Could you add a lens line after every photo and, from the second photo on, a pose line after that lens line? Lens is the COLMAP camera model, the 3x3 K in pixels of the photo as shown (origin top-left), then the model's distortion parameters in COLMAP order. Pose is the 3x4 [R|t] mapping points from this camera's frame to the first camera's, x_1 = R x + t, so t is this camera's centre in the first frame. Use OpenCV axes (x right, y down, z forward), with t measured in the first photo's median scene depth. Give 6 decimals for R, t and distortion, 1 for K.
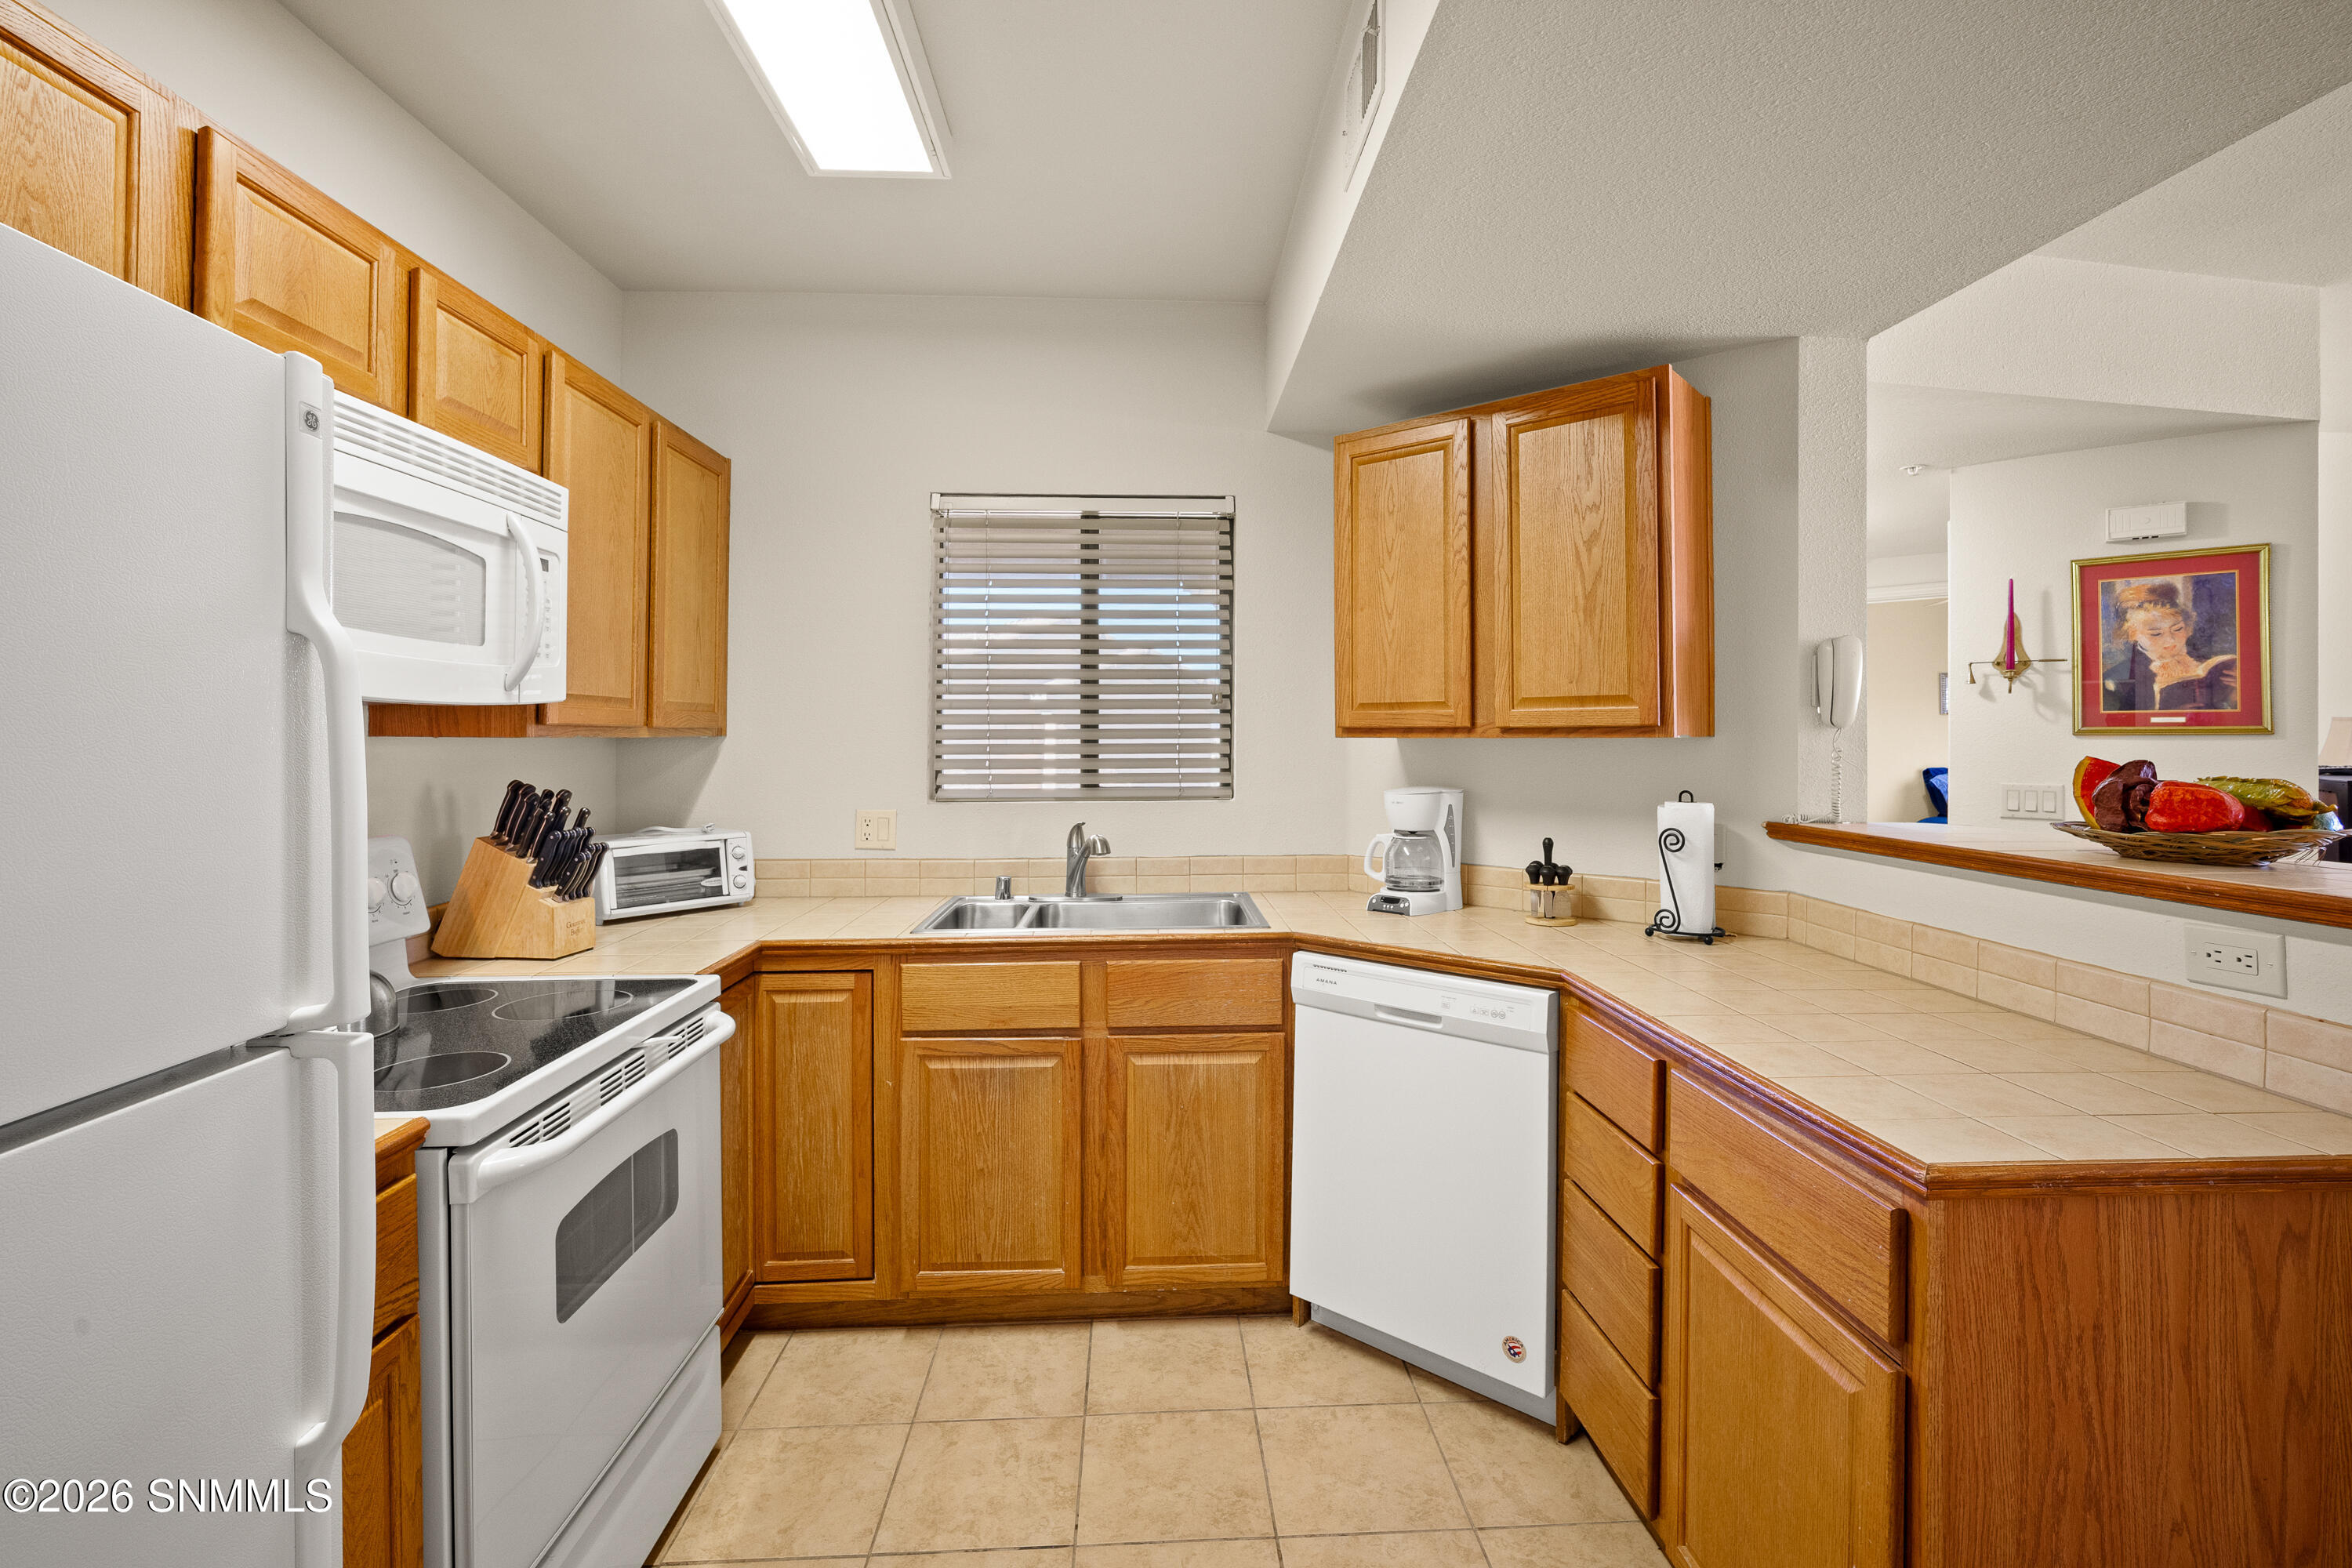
lens RADIAL K [[1053.1, 0, 1189.6], [0, 1053.1, 718.8], [0, 0, 1]] dist [-0.010625, 0.000645]
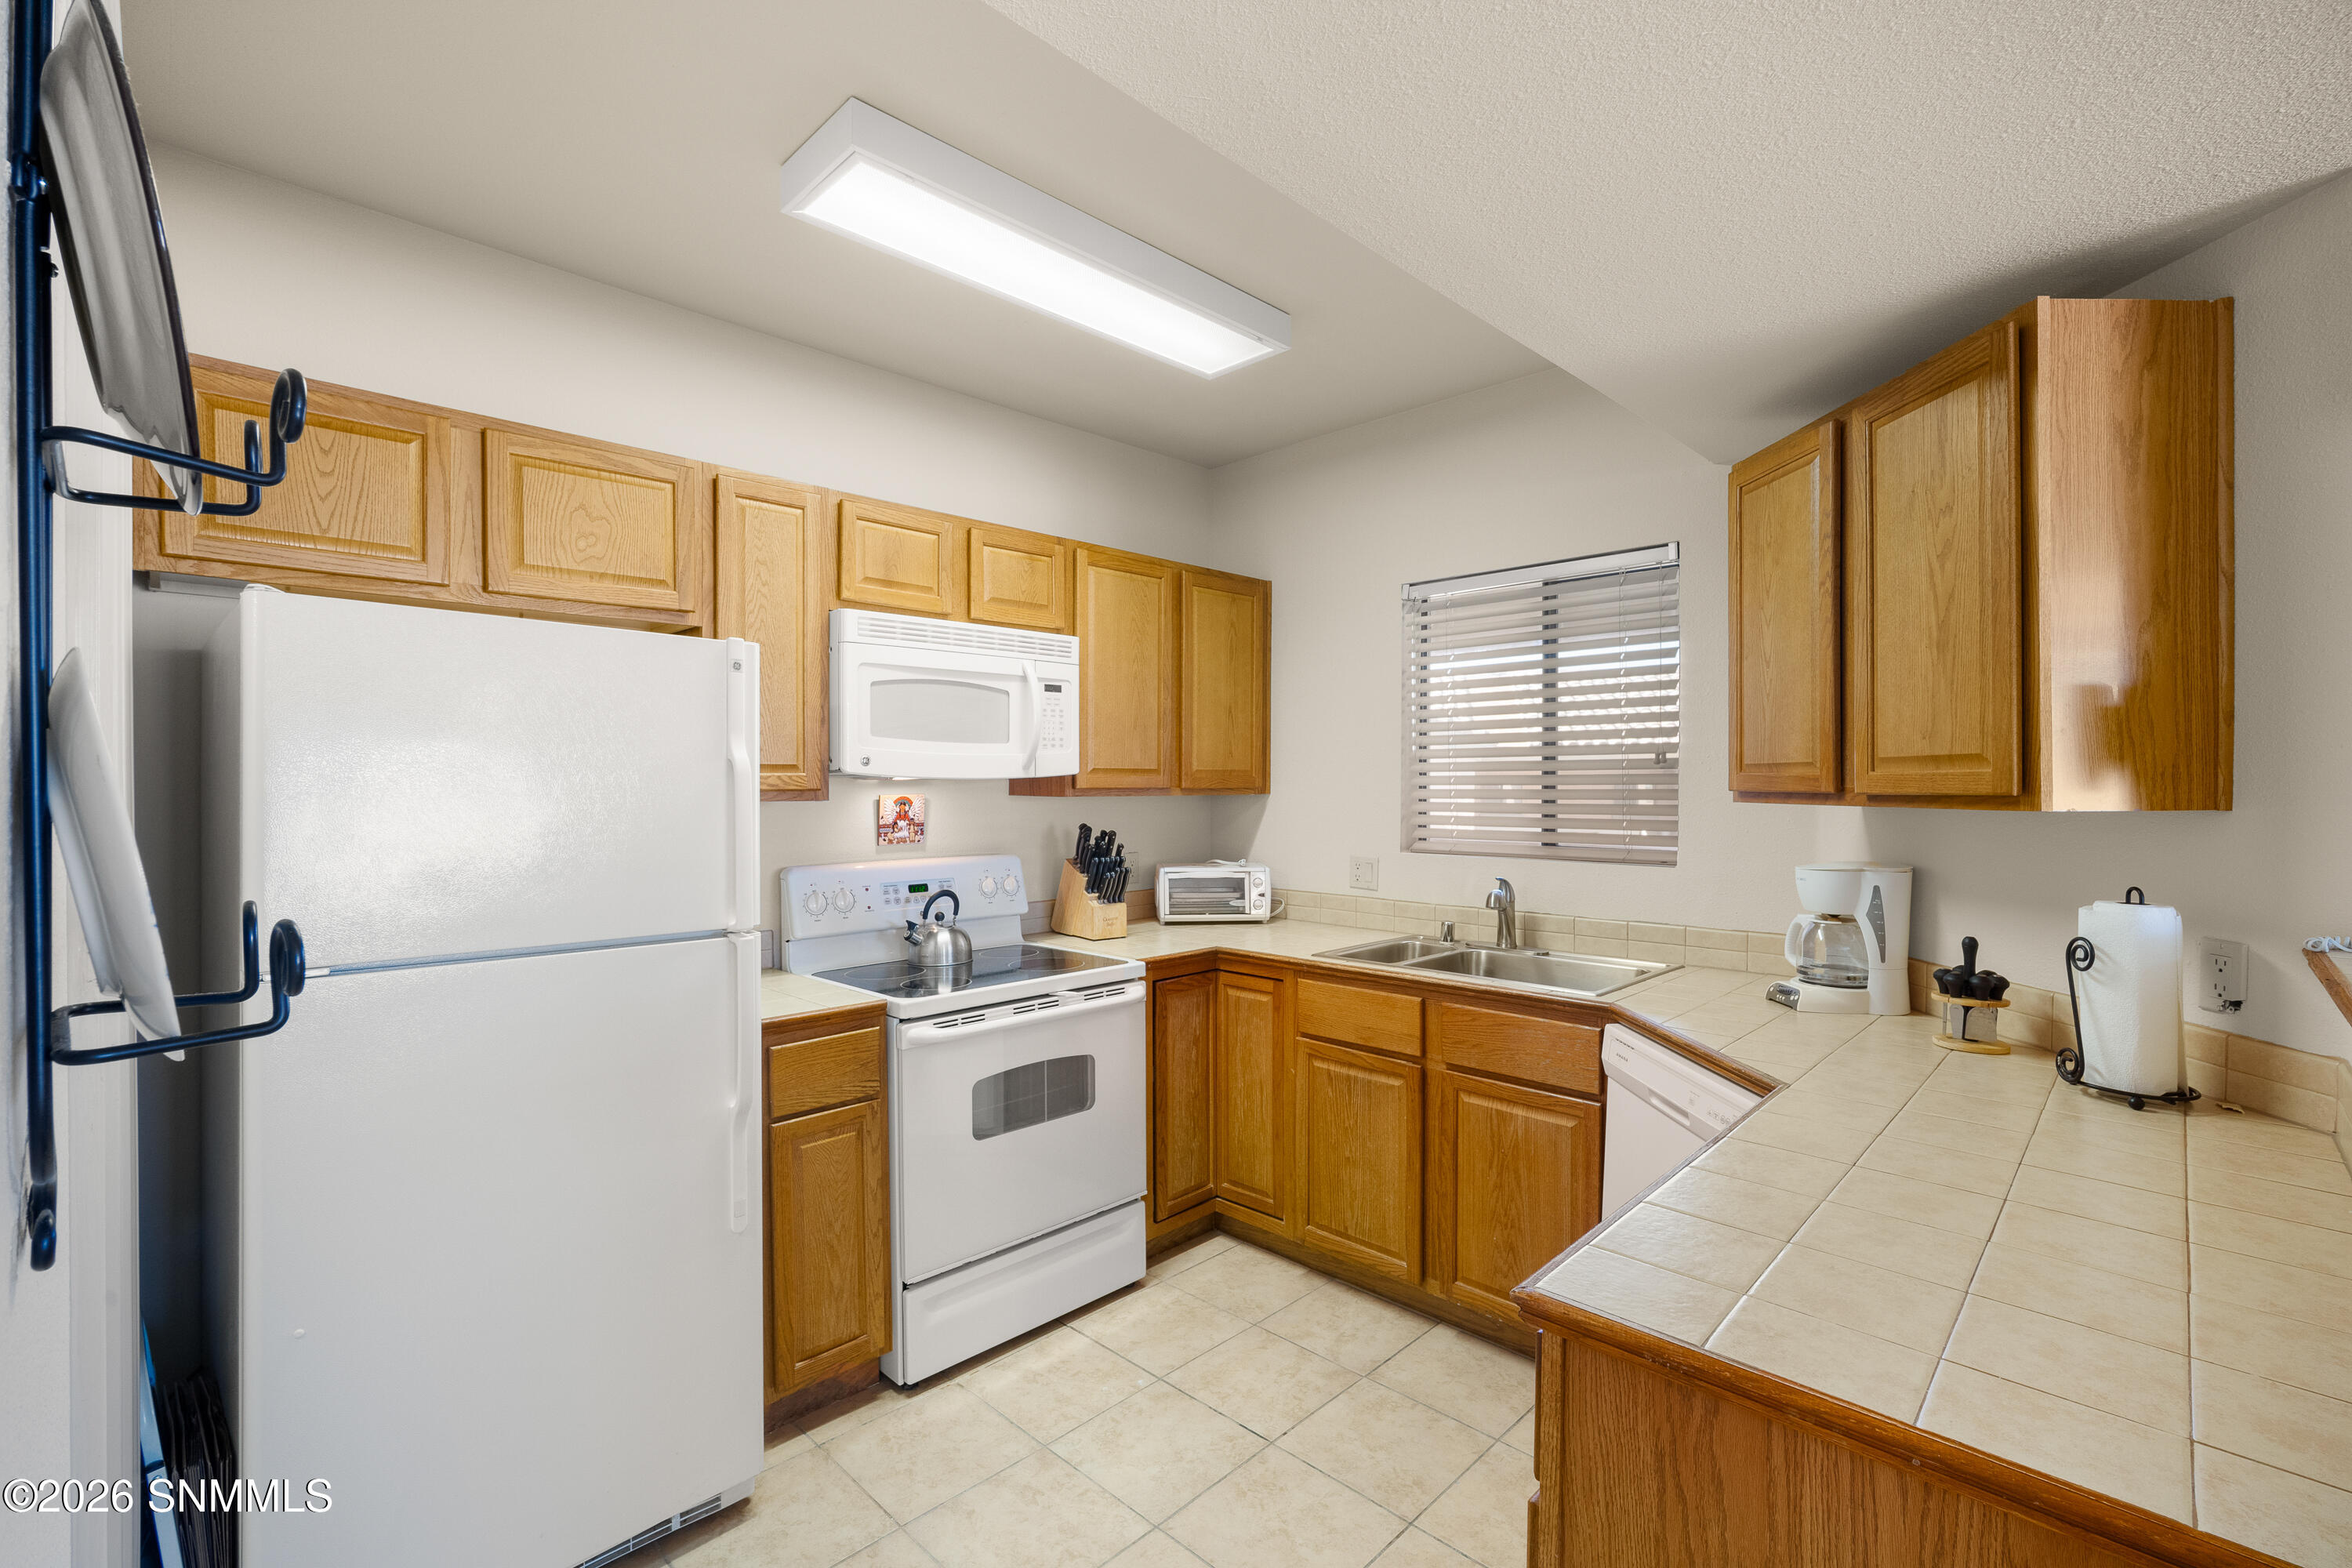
lens RADIAL K [[1023.6, 0, 1180.2], [0, 1023.6, 784.4], [0, 0, 1]] dist [-0.012482, 0.000649]
pose [[0.670804, 0.001435, -0.741634, 0.533890], [0.011447, 0.999859, 0.012289, -0.015235], [0.741547, -0.016733, 0.670693, 0.078138]]
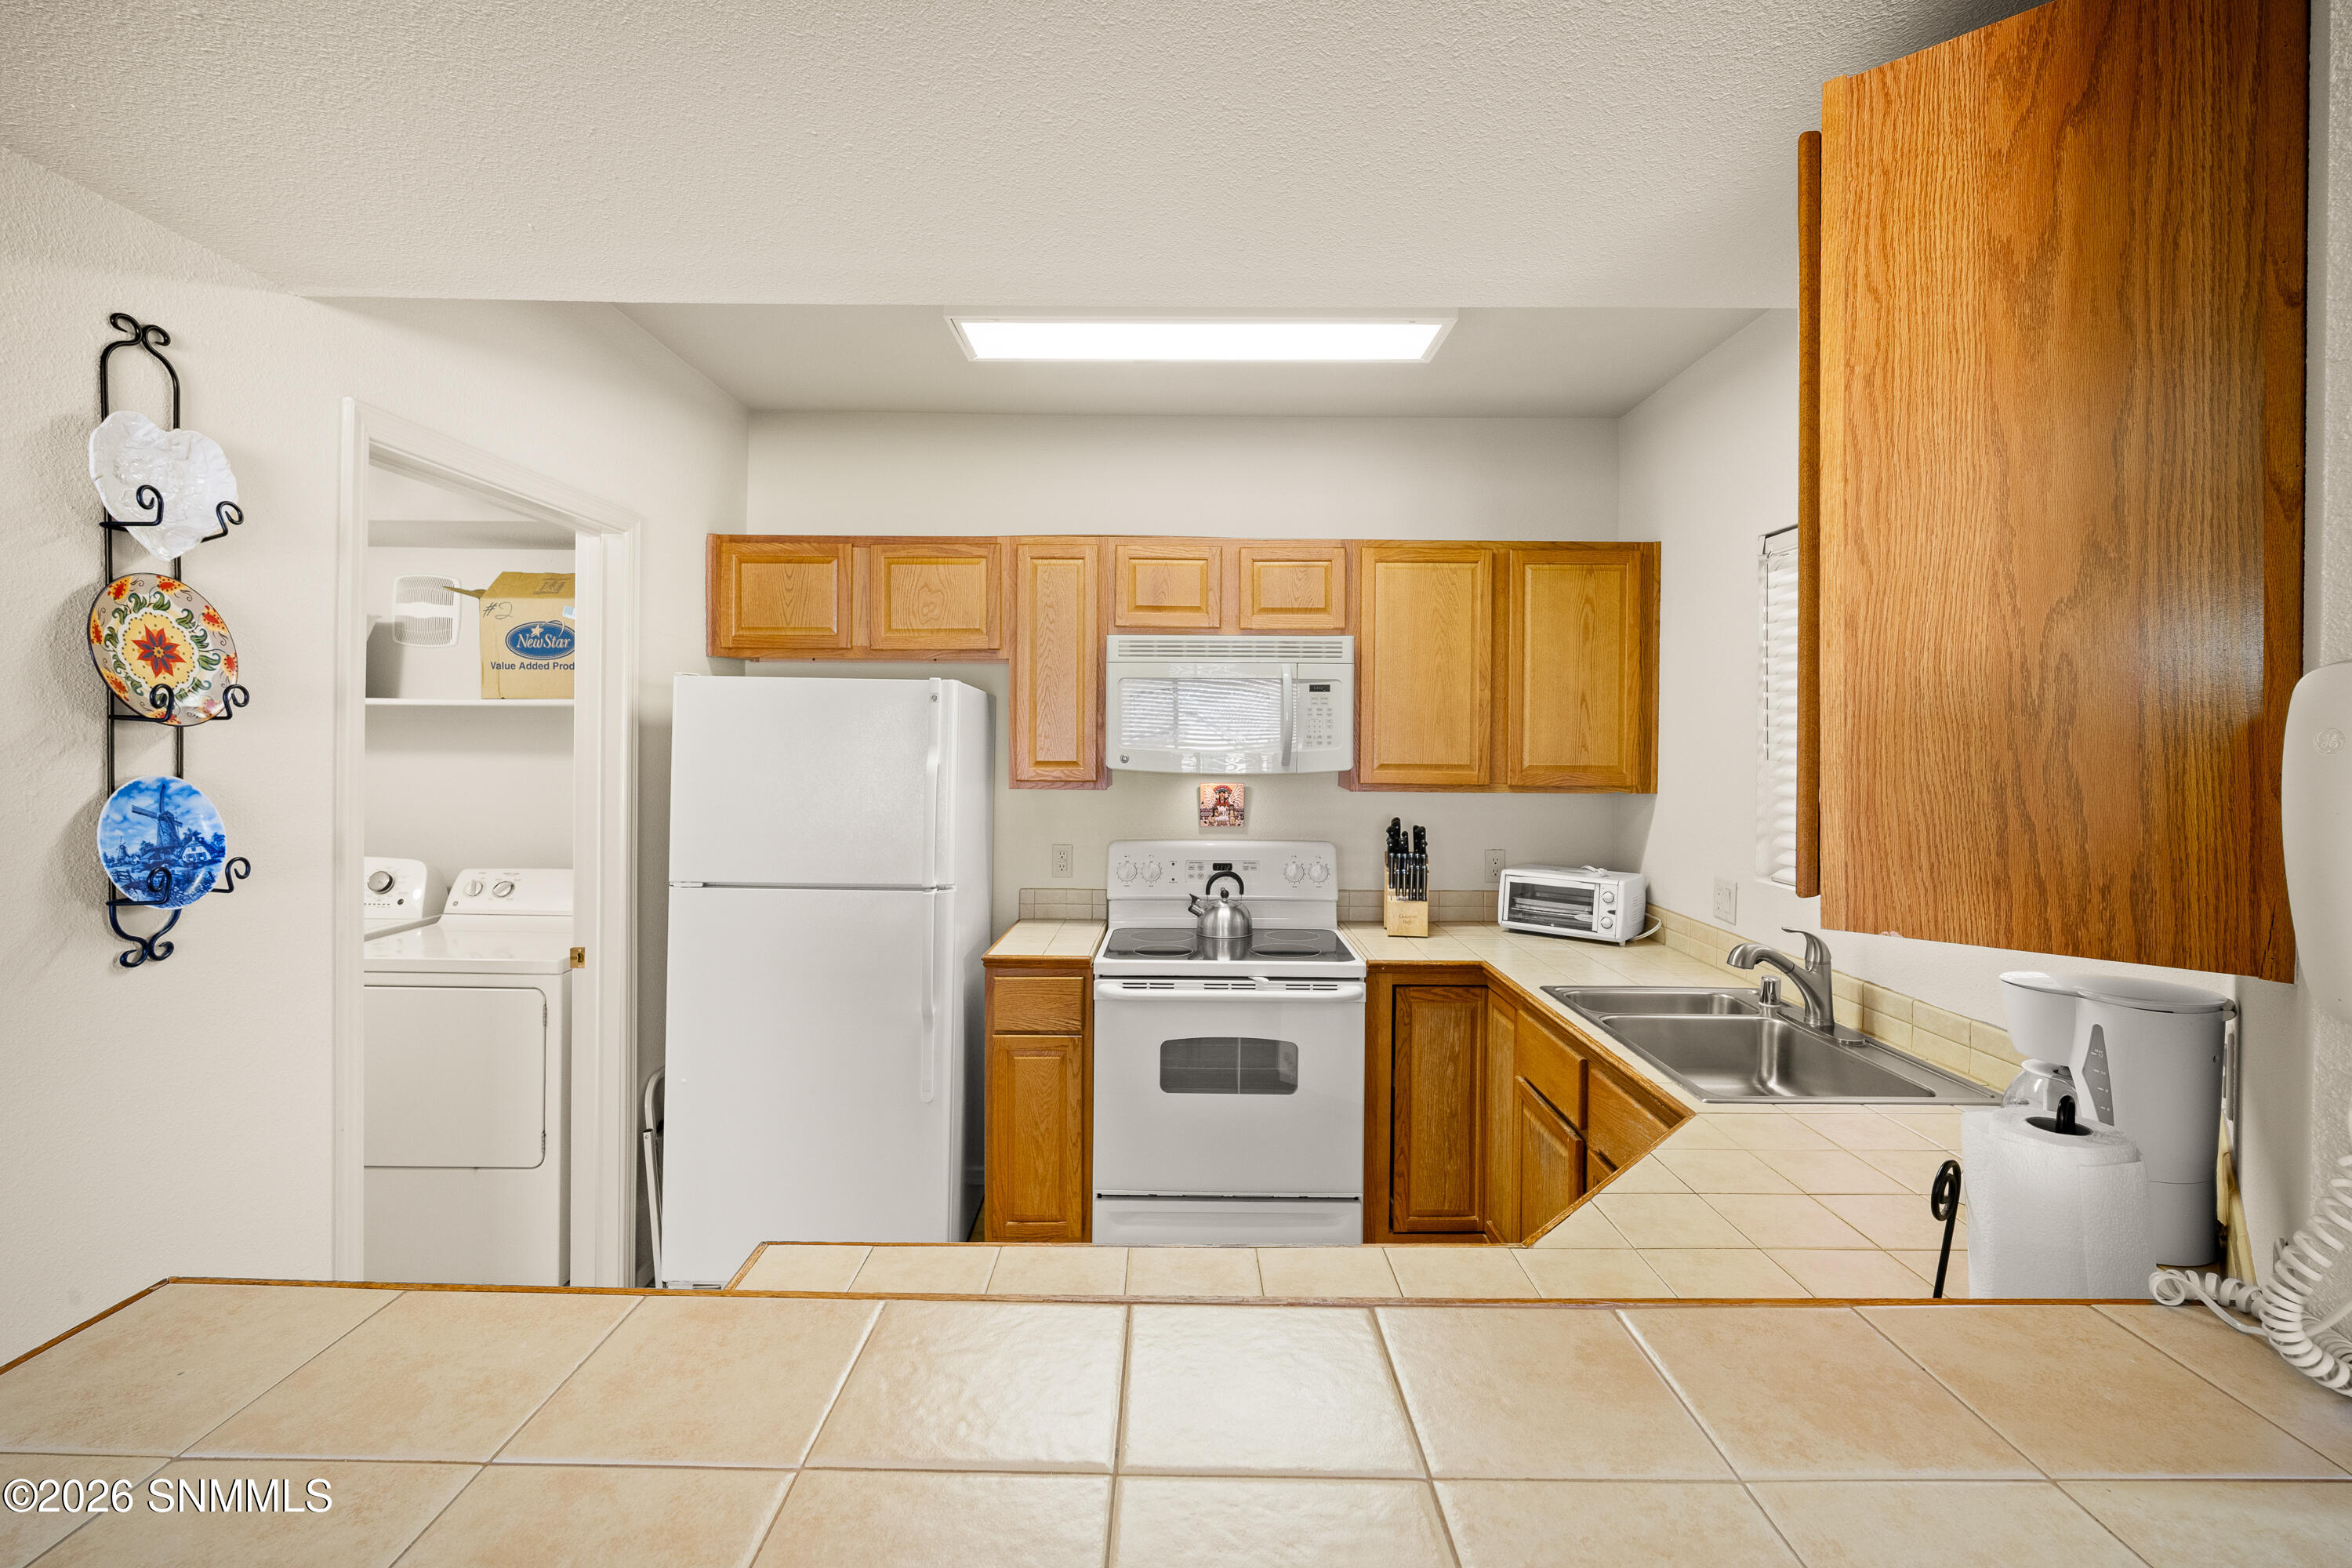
lens RADIAL K [[1036.4, 0, 1177.4], [0, 1036.4, 740.1], [0, 0, 1]] dist [-0.013699, 0.004782]
pose [[-0.046529, 0.004402, -0.998907, 0.830994], [0.006203, 0.999972, 0.004117, -0.059428], [0.998898, -0.006005, -0.046555, 0.682209]]
